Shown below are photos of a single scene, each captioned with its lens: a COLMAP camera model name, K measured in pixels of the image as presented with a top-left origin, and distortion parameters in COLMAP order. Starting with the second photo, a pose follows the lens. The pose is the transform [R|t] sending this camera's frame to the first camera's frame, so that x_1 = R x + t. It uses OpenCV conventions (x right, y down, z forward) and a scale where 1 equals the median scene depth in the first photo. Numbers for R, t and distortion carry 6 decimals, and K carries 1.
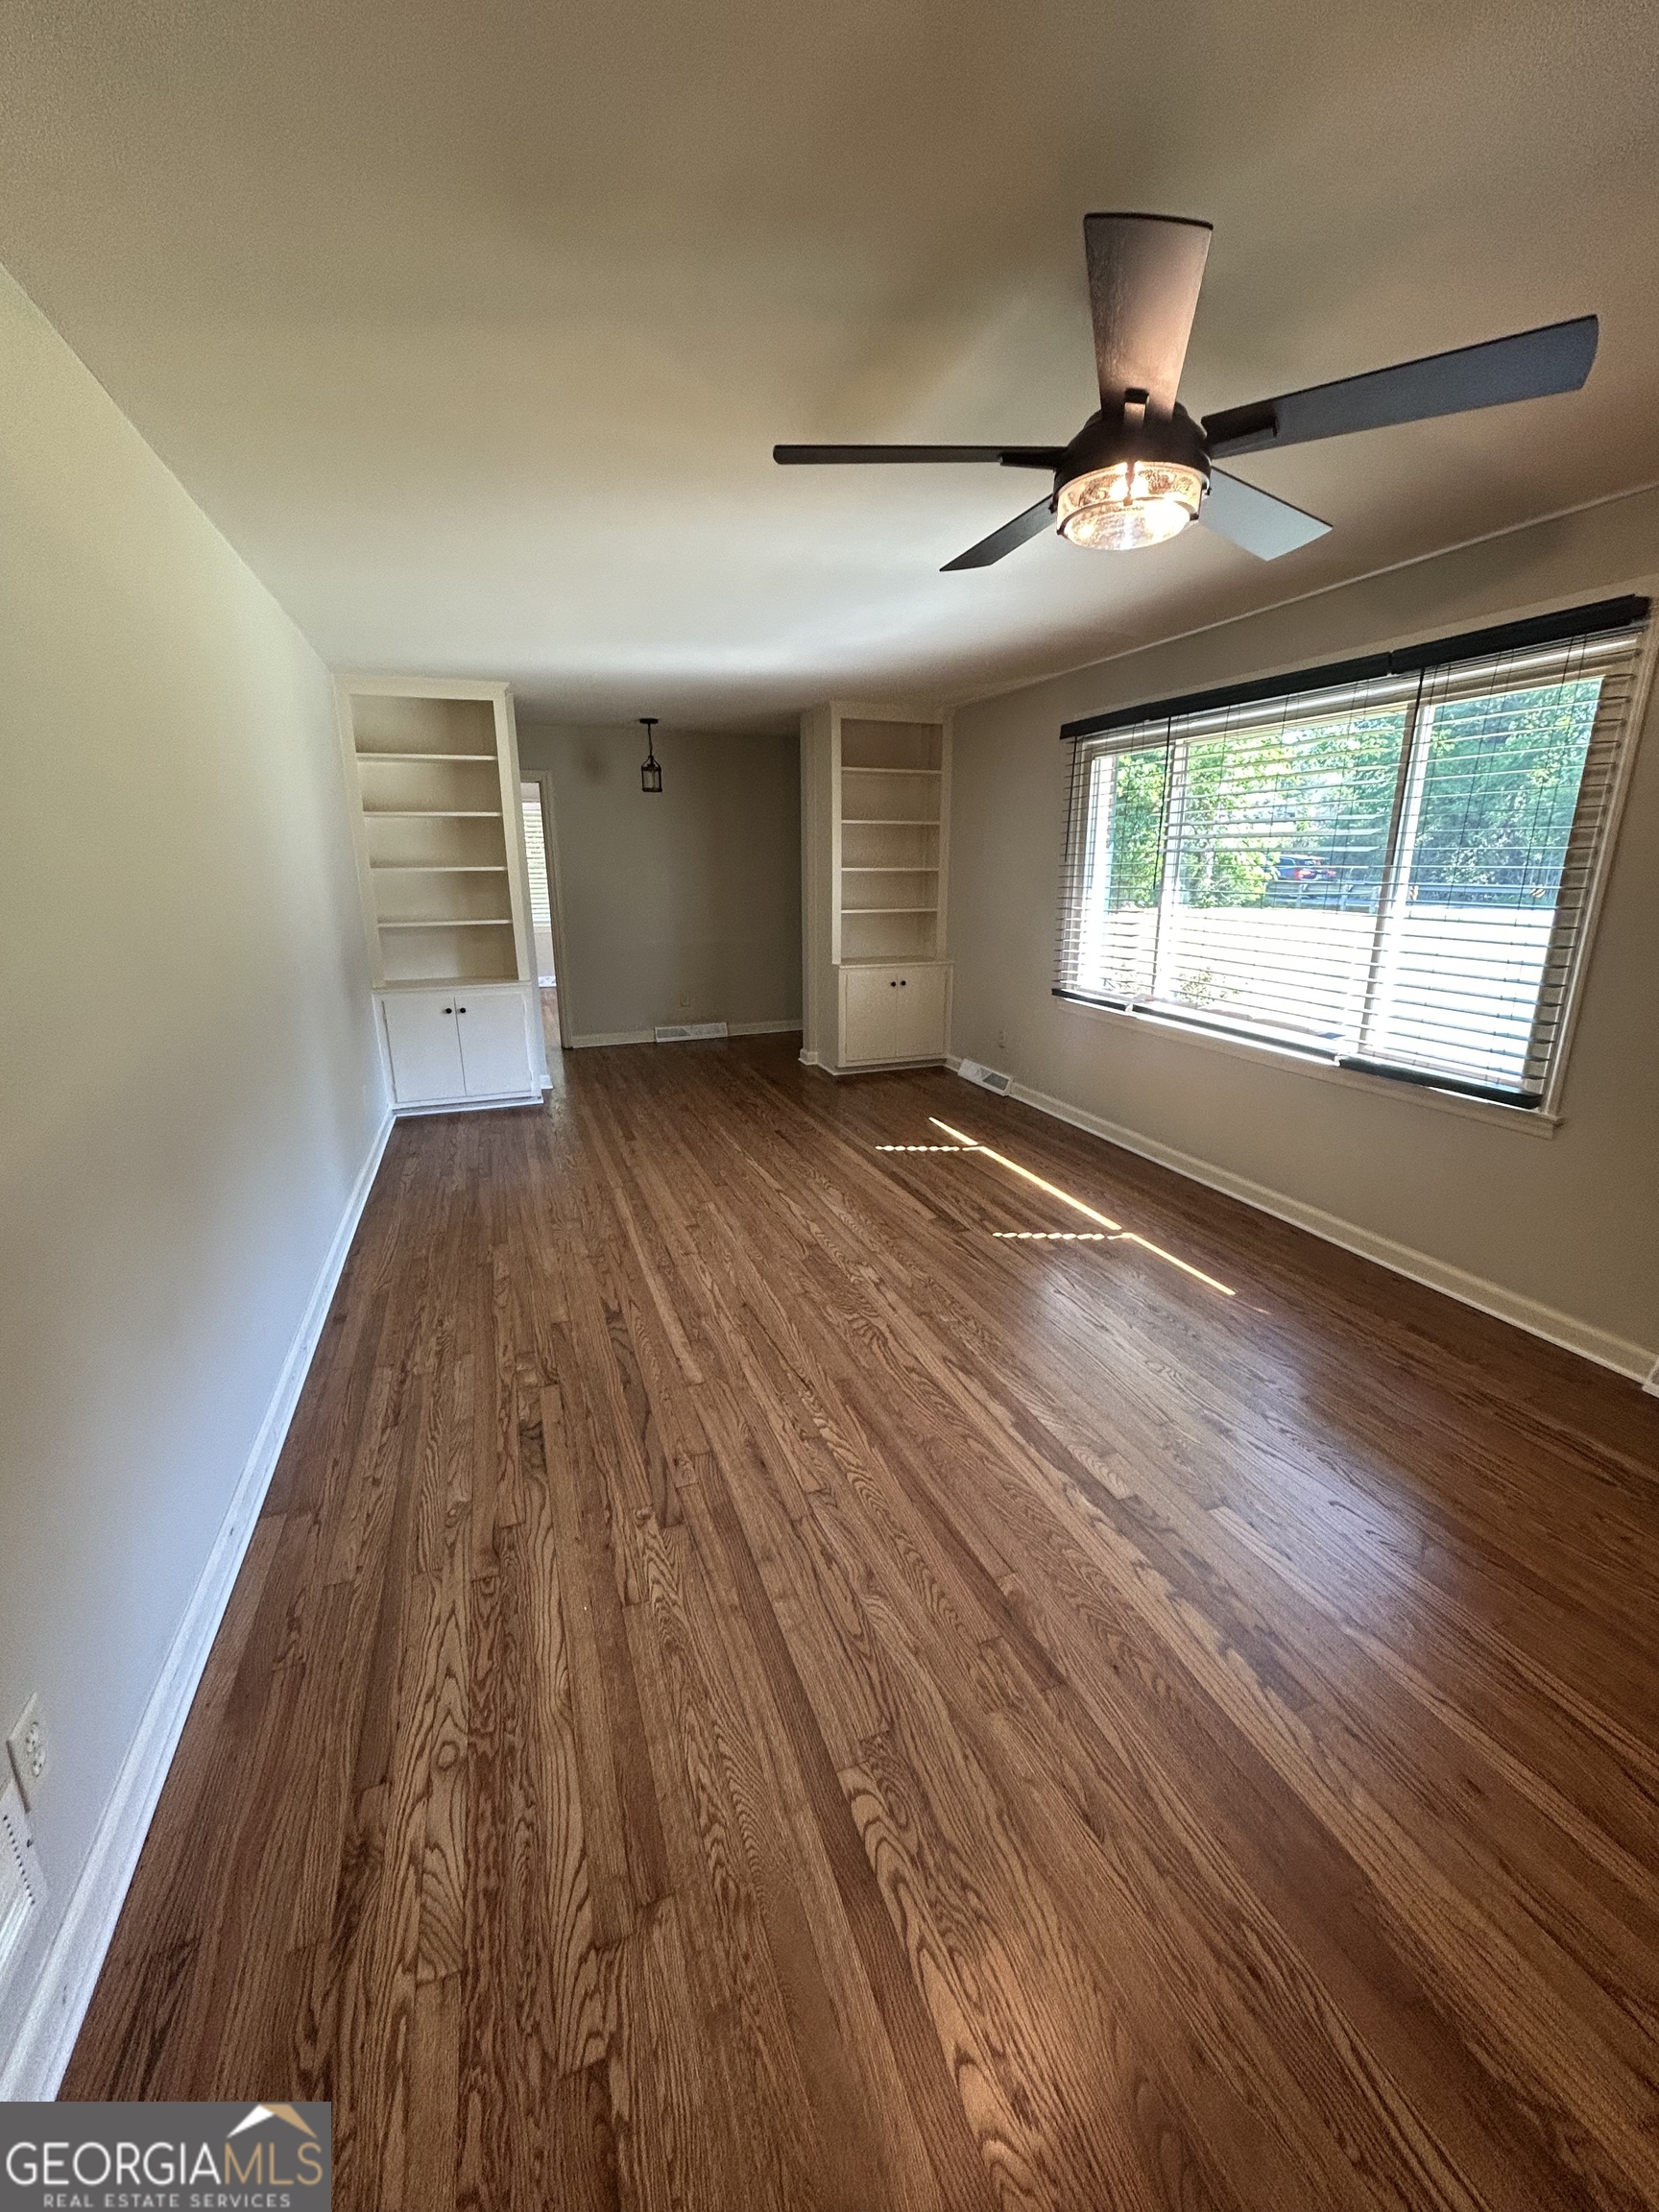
lens RADIAL K [[895.6, 0, 829.5], [0, 895.6, 1106.0], [0, 0, 1]] dist [-0.000893, 0.000708]
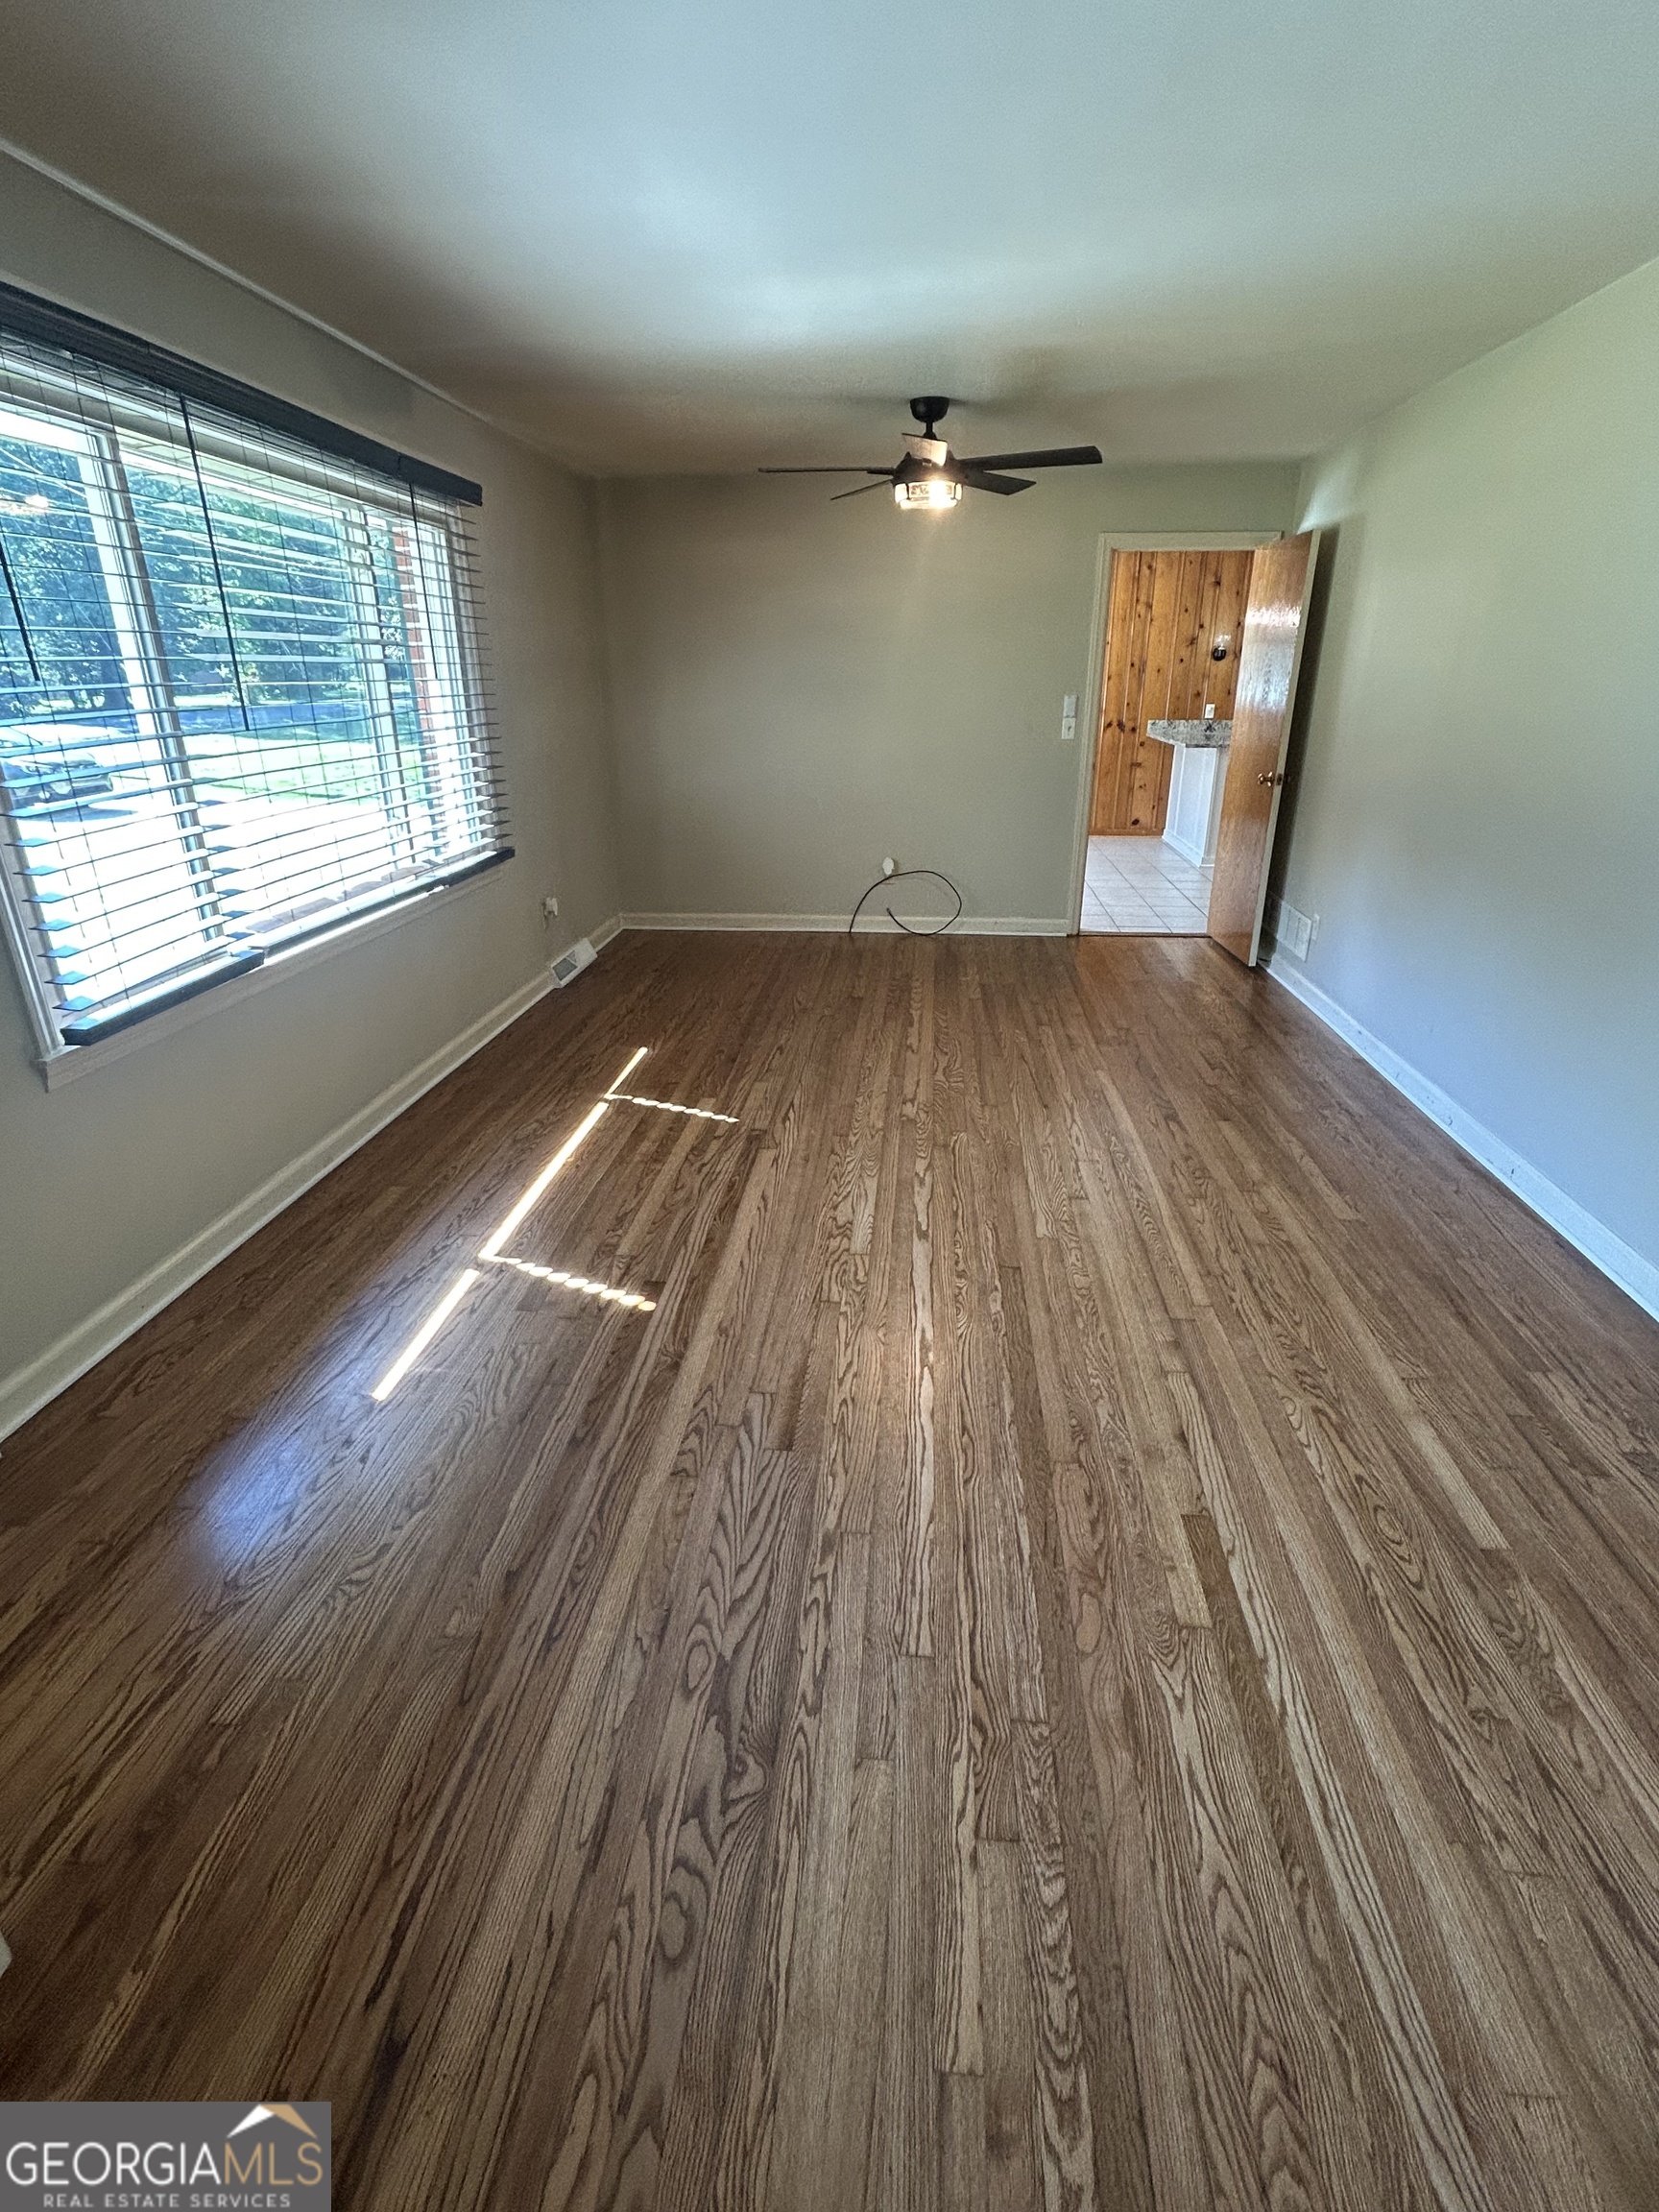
lens RADIAL K [[1058.5, 0, 829.5], [0, 1058.5, 1106.0], [0, 0, 1]] dist [0.000866, 0.001210]
pose [[-0.900936, -0.158442, 0.403992, -0.287386], [0.121960, 0.800990, 0.586124, -0.422363], [-0.416460, 0.577331, -0.702317, 1.541852]]
